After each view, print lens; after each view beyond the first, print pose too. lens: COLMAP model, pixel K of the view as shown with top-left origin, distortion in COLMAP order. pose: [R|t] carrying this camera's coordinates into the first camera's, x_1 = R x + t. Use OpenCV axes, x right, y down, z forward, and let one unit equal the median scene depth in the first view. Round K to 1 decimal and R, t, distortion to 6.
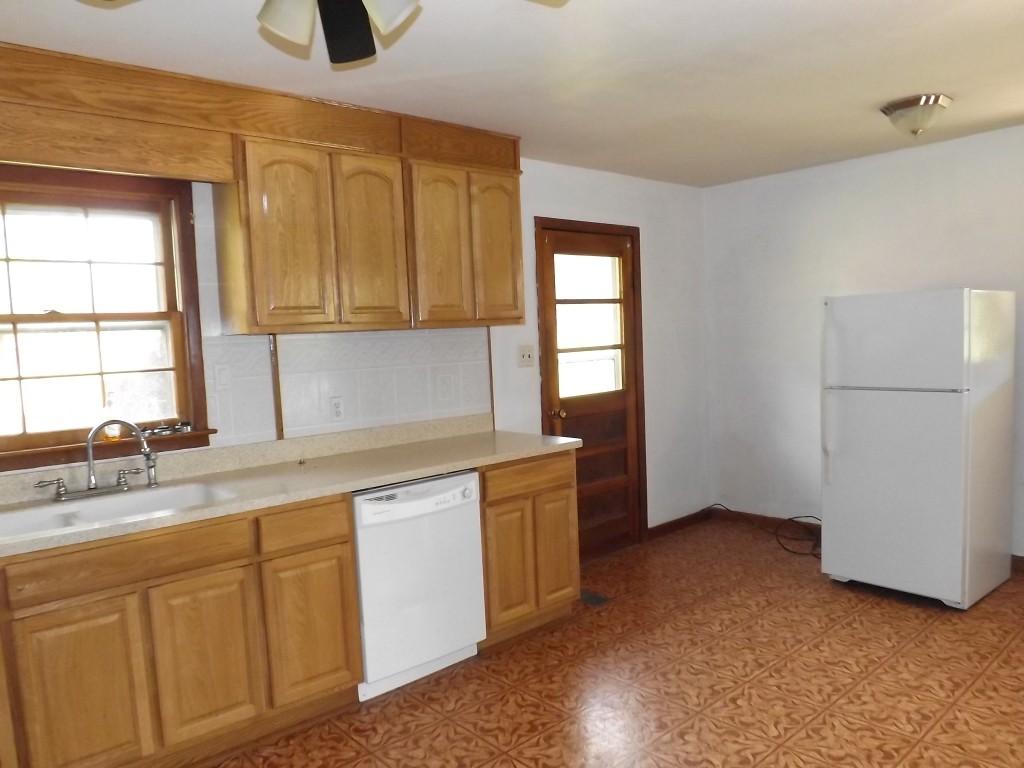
lens RADIAL K [[745.9, 0, 514.4], [0, 745.9, 389.5], [0, 0, 1]] dist [-0.032468, -0.002874]
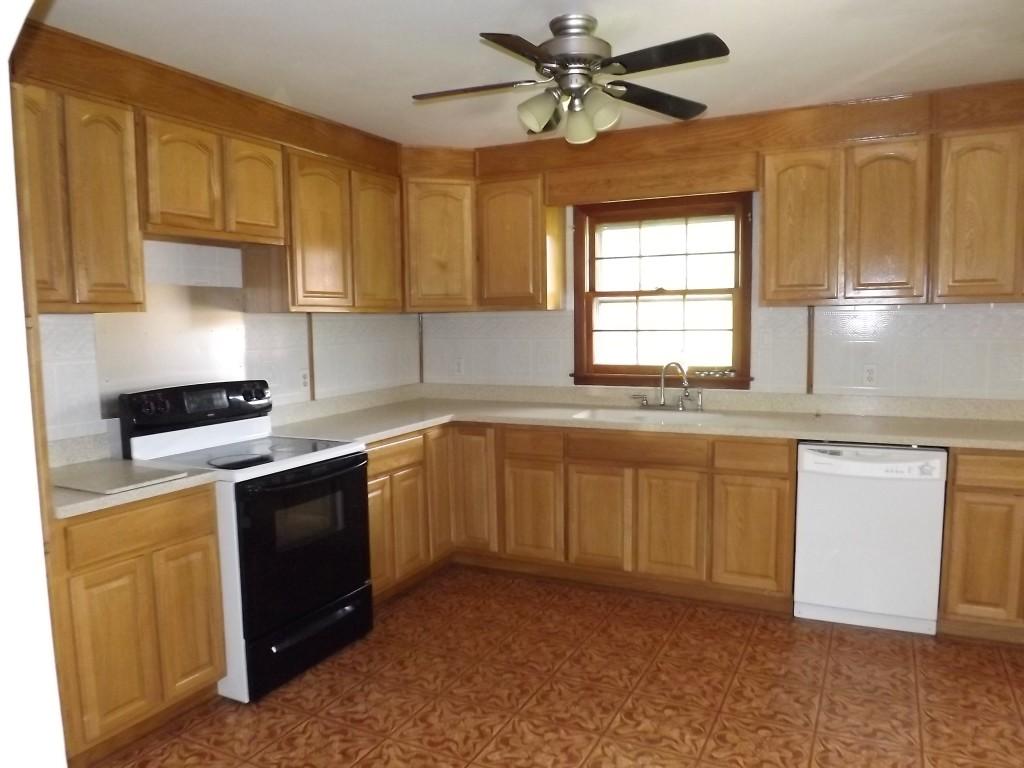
lens RADIAL K [[745.9, 0, 515.0], [0, 745.9, 384.9], [0, 0, 1]] dist [-0.032468, -0.002874]
pose [[0.376999, 0.119725, -0.918443, 0.690149], [-0.068547, 0.992498, 0.101241, -0.040562], [0.923674, 0.024789, 0.382377, 0.115956]]
